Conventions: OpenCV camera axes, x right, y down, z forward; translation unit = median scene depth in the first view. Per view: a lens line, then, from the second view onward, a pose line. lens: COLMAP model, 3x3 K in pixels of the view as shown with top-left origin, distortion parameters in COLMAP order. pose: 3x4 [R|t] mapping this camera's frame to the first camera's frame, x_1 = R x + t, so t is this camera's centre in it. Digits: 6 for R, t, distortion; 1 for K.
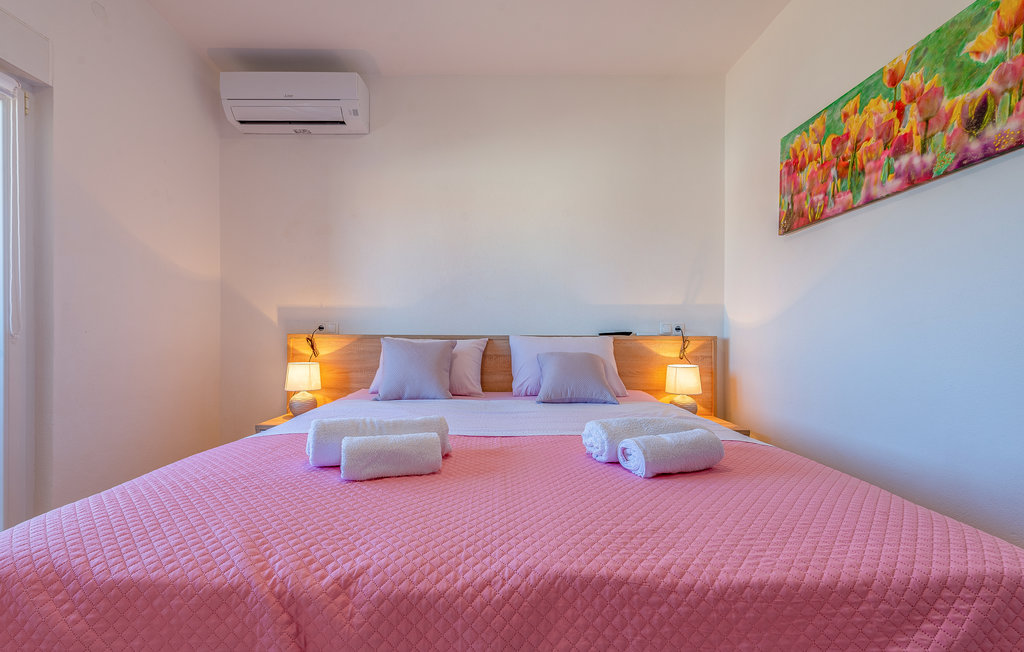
lens RADIAL K [[408.0, 0, 491.8], [0, 408.0, 338.7], [0, 0, 1]] dist [0.003567, -0.000502]
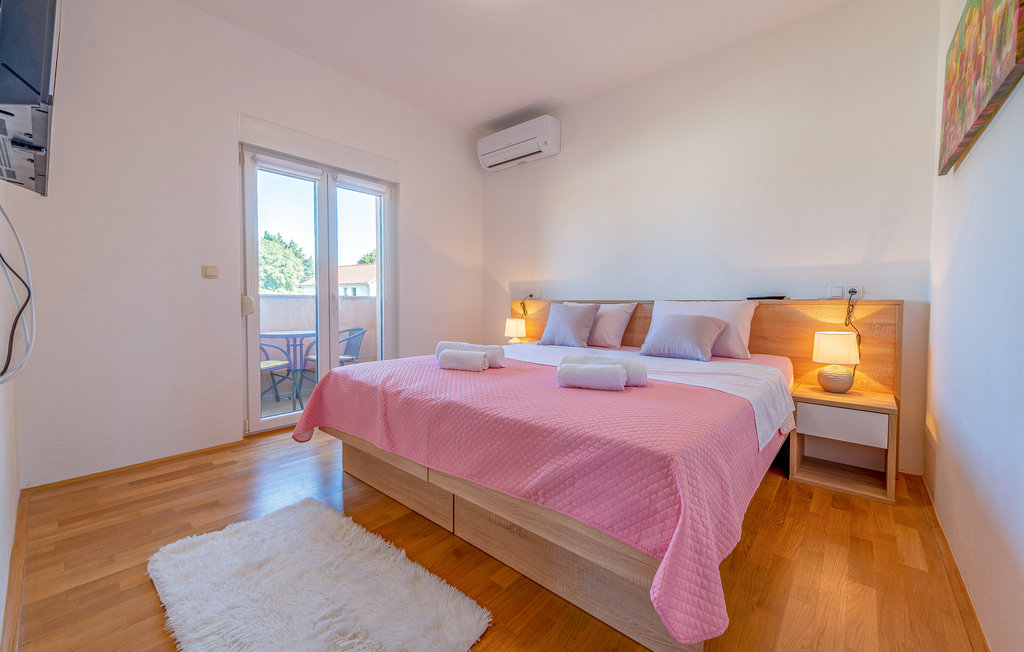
lens RADIAL K [[408.0, 0, 519.8], [0, 408.0, 310.0], [0, 0, 1]] dist [0.003567, -0.000502]
pose [[0.762879, 0.010688, -0.646452, 0.526401], [-0.002378, 0.999903, 0.013726, 0.004855], [0.646536, -0.008934, 0.762831, -0.142007]]
